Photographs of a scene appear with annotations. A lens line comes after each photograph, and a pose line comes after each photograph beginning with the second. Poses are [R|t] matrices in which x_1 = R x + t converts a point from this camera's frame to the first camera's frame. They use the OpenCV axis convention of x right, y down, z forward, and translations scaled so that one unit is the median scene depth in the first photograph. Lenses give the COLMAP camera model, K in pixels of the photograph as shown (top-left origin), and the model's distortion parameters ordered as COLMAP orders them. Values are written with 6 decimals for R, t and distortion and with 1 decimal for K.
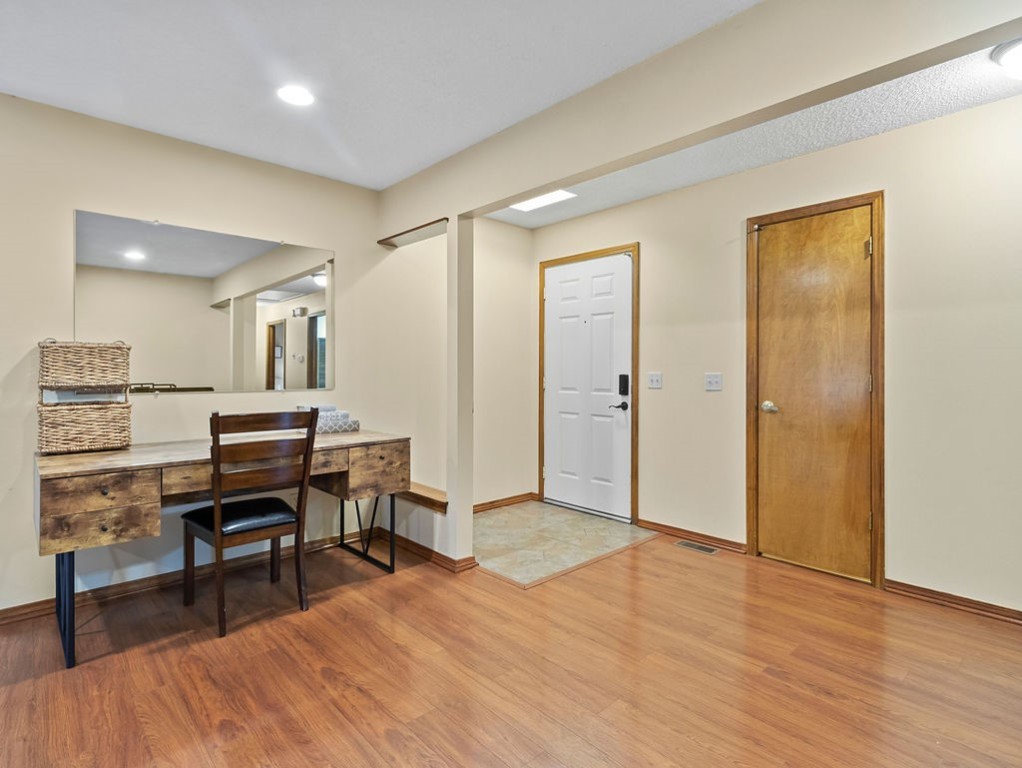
lens RADIAL K [[528.6, 0, 527.1], [0, 528.6, 367.9], [0, 0, 1]] dist [0.004666, 0.000383]
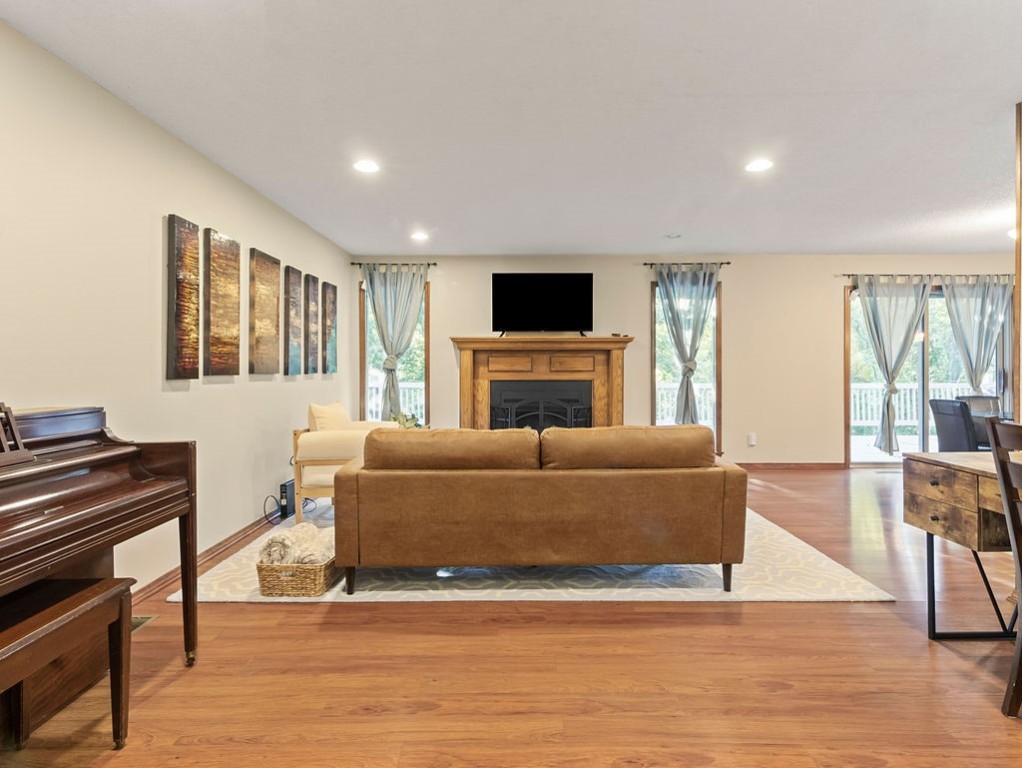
lens RADIAL K [[528.6, 0, 515.4], [0, 528.6, 373.5], [0, 0, 1]] dist [0.004666, 0.000383]
pose [[-0.692865, 0.008301, -0.721020, 0.348695], [0.004350, 0.999964, 0.007333, 0.008283], [0.721054, 0.001944, -0.692876, 0.785551]]
